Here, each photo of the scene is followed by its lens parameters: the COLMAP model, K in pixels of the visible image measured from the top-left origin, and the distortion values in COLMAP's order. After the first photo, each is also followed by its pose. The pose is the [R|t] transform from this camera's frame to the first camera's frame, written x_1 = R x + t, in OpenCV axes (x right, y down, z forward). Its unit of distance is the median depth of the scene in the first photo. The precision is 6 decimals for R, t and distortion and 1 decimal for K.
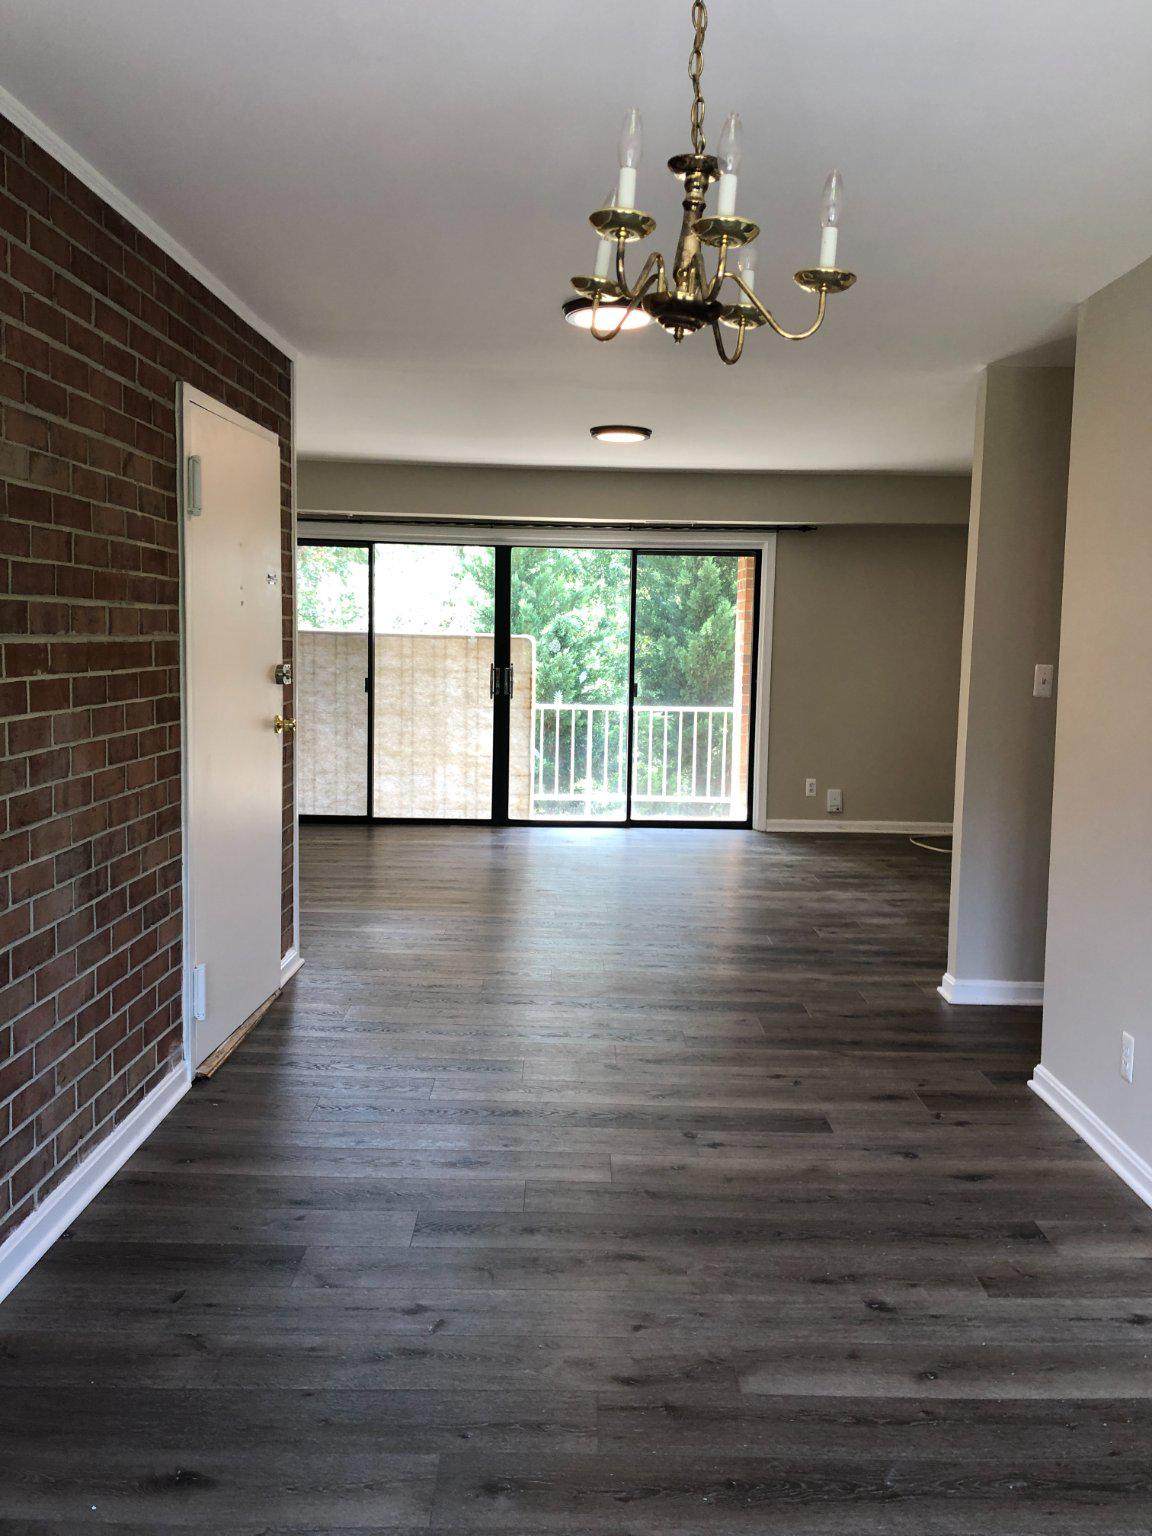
lens RADIAL K [[1257.8, 0, 576.0], [0, 1257.8, 768.0], [0, 0, 1]] dist [0.116515, -0.303885]
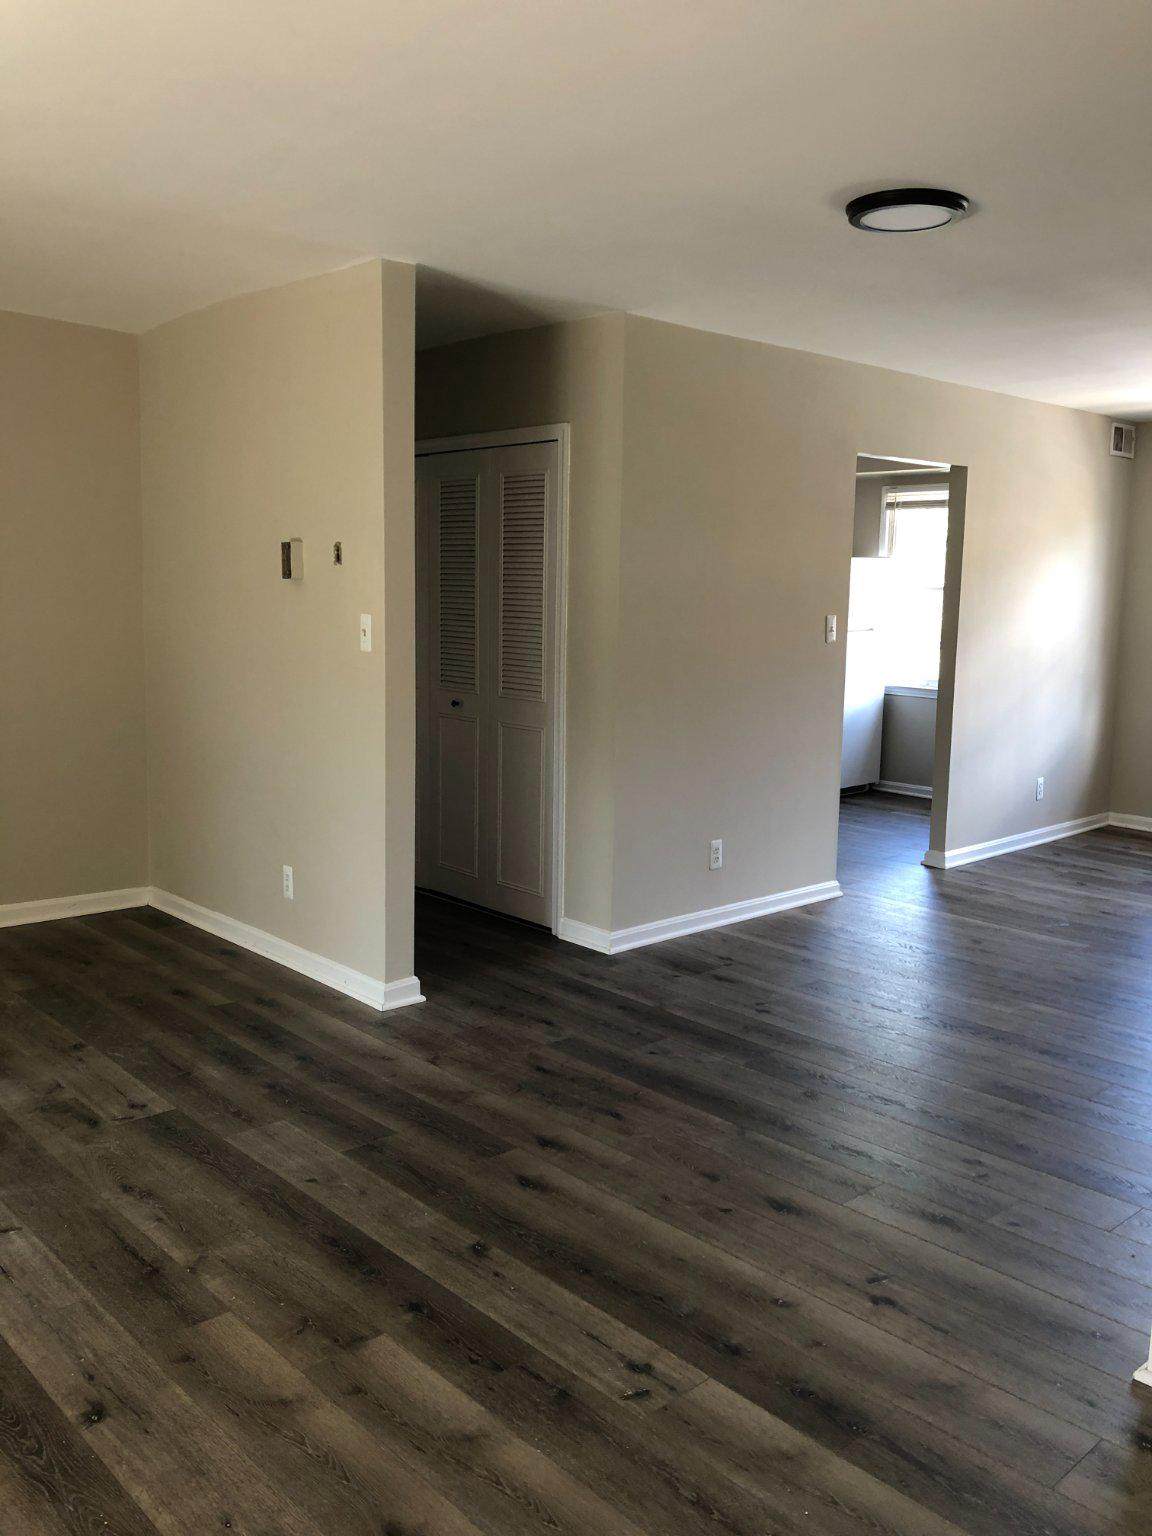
lens RADIAL K [[1257.8, 0, 576.0], [0, 1257.8, 768.0], [0, 0, 1]] dist [0.116515, -0.303885]
pose [[-0.679033, -0.131439, 0.722245, -0.499735], [0.052715, 0.972571, 0.226556, -0.214426], [-0.732212, 0.191912, -0.653479, 1.859634]]
